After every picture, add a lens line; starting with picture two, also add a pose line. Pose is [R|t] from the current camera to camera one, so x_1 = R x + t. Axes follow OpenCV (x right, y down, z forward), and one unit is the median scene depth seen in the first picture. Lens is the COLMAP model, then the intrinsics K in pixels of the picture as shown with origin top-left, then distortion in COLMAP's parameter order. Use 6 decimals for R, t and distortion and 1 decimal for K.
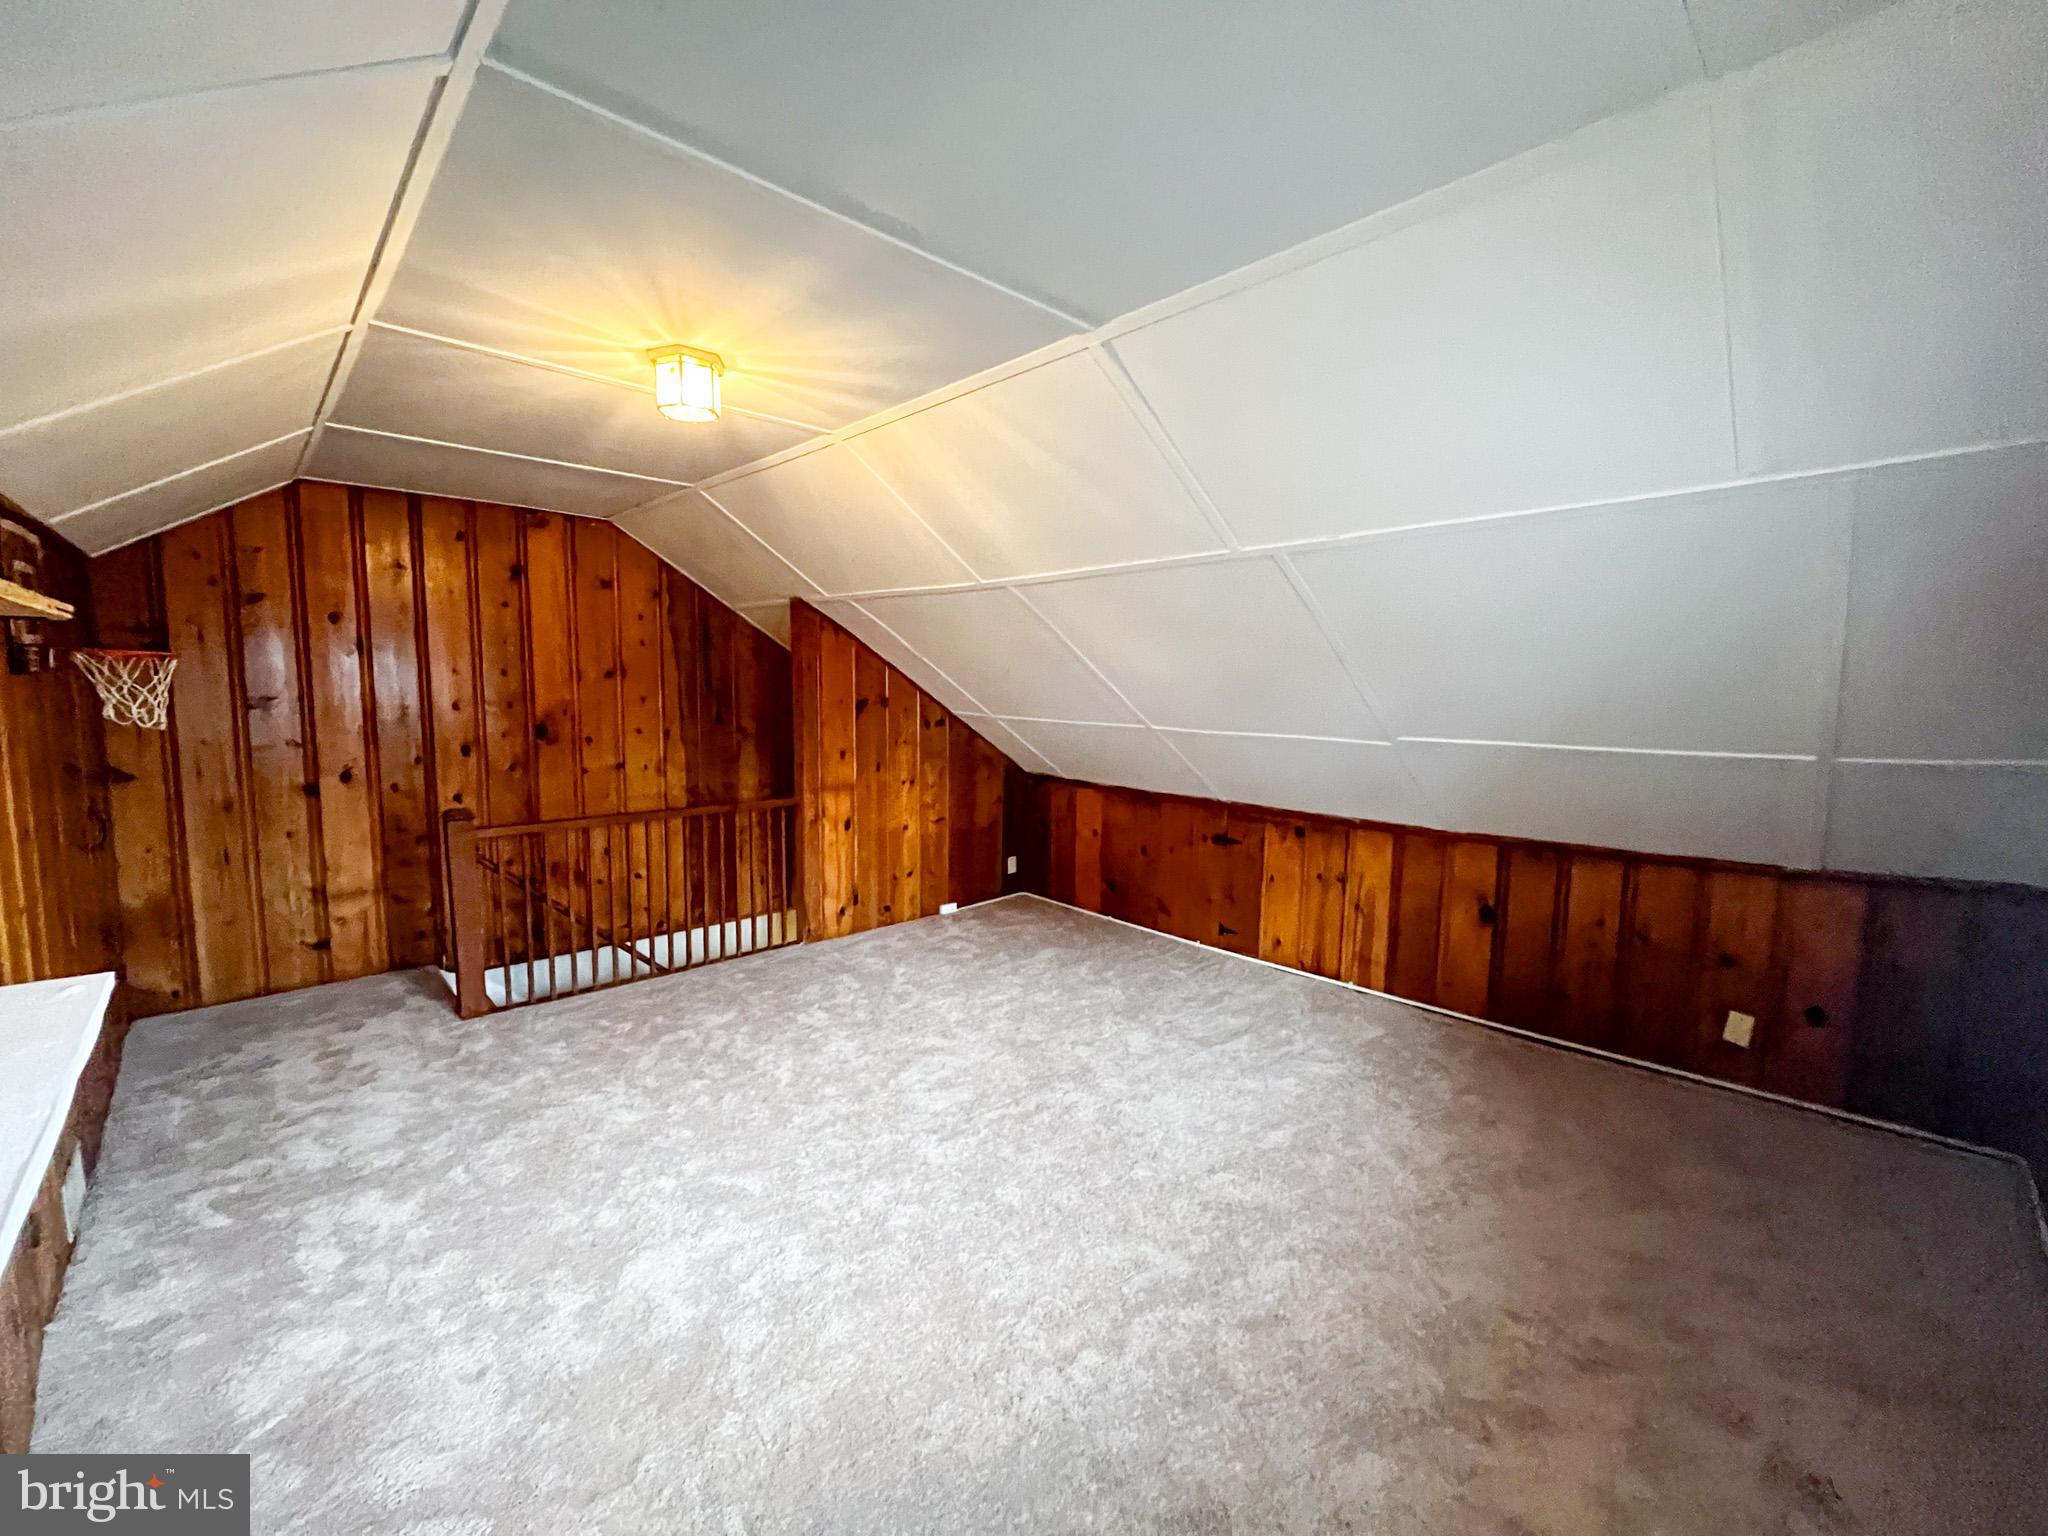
lens RADIAL K [[831.3, 0, 1022.2], [0, 831.3, 758.9], [0, 0, 1]] dist [-0.001120, 0.000183]
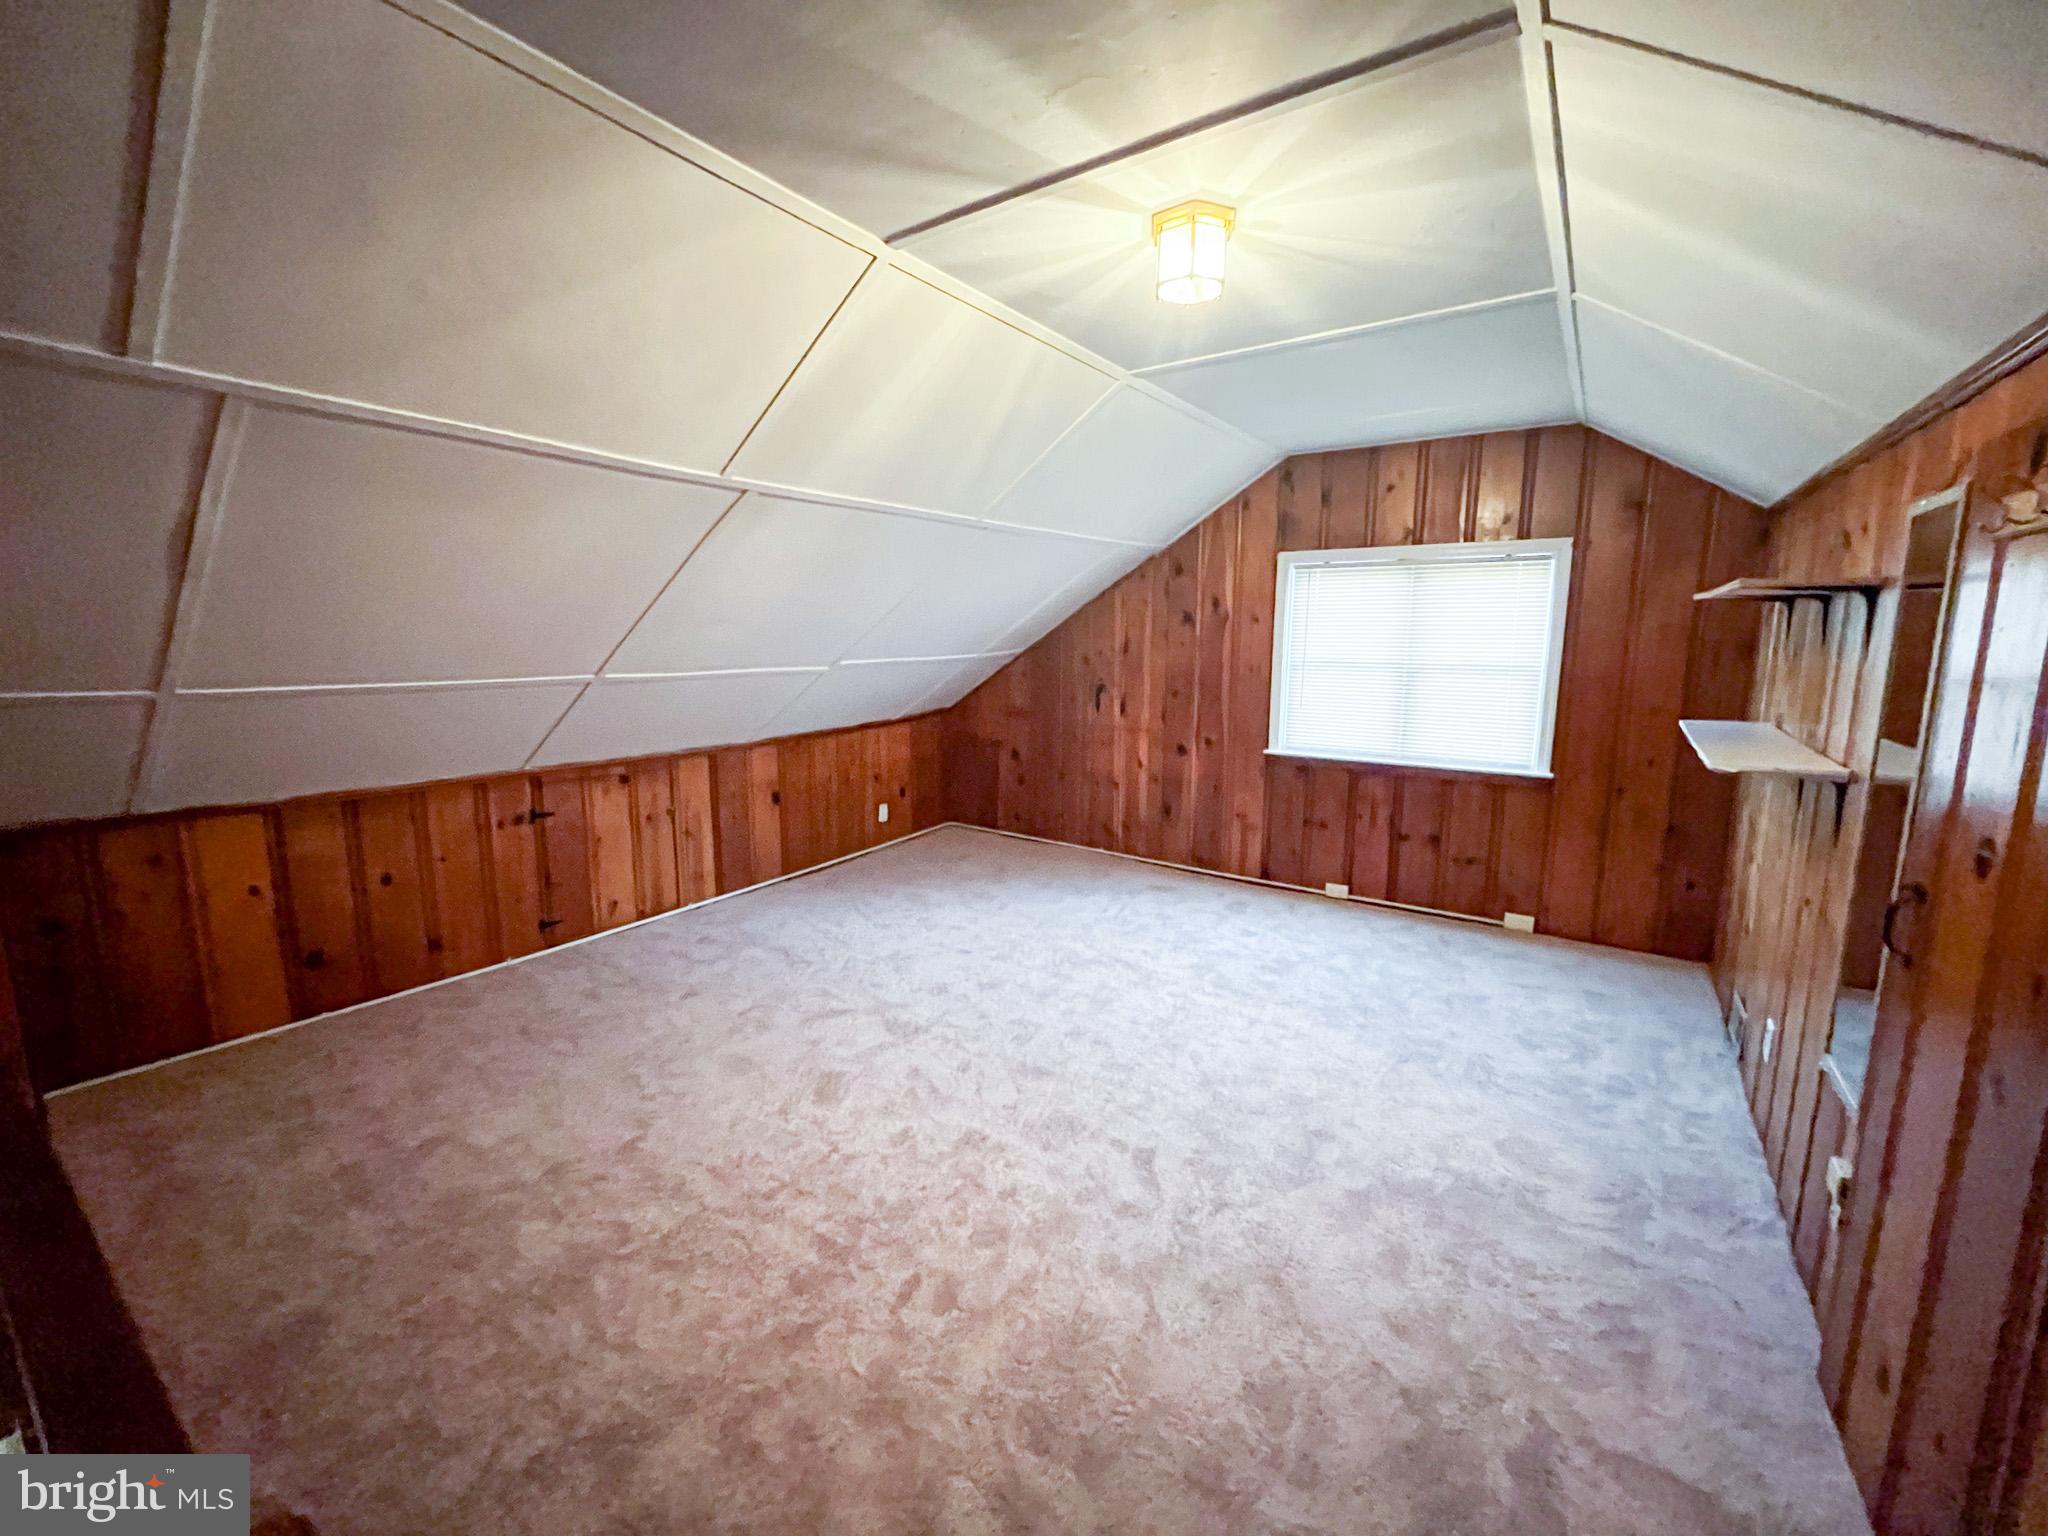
lens RADIAL K [[831.3, 0, 1019.9], [0, 831.3, 769.7], [0, 0, 1]] dist [-0.001120, 0.000183]
pose [[-0.207352, -0.164477, 0.964340, -0.706968], [0.095031, 0.977716, 0.187192, -0.061030], [-0.973640, 0.130457, -0.187101, 0.774610]]
